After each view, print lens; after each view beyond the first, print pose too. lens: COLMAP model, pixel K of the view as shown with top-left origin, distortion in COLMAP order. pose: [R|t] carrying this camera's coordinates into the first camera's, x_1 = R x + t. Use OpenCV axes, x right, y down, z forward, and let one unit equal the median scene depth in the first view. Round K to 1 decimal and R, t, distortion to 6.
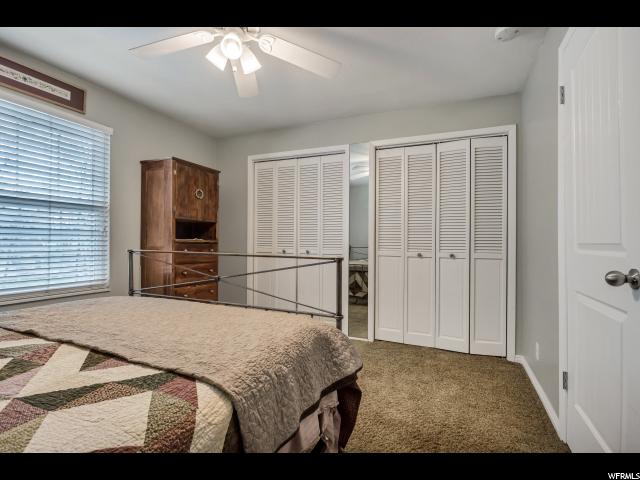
lens RADIAL K [[322.8, 0, 320.8], [0, 322.8, 241.8], [0, 0, 1]] dist [-0.020238, 0.003374]
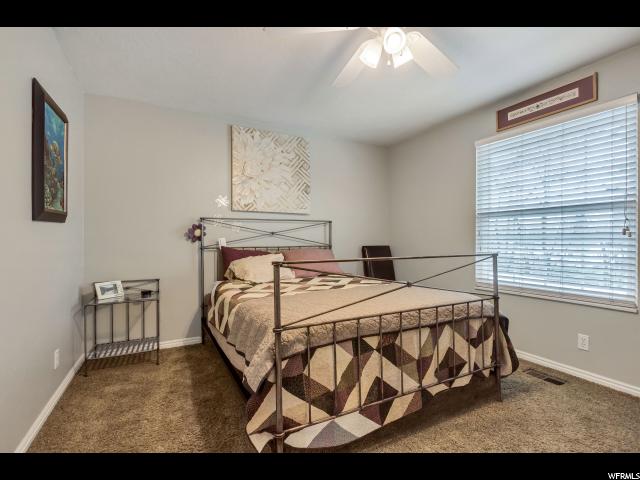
lens RADIAL K [[322.8, 0, 321.1], [0, 322.8, 237.7], [0, 0, 1]] dist [-0.020238, 0.003374]
pose [[-0.646600, -0.014829, -0.762685, 0.421805], [-0.005474, 0.999876, -0.014799, -0.007759], [0.762809, -0.005394, -0.646601, 1.028661]]
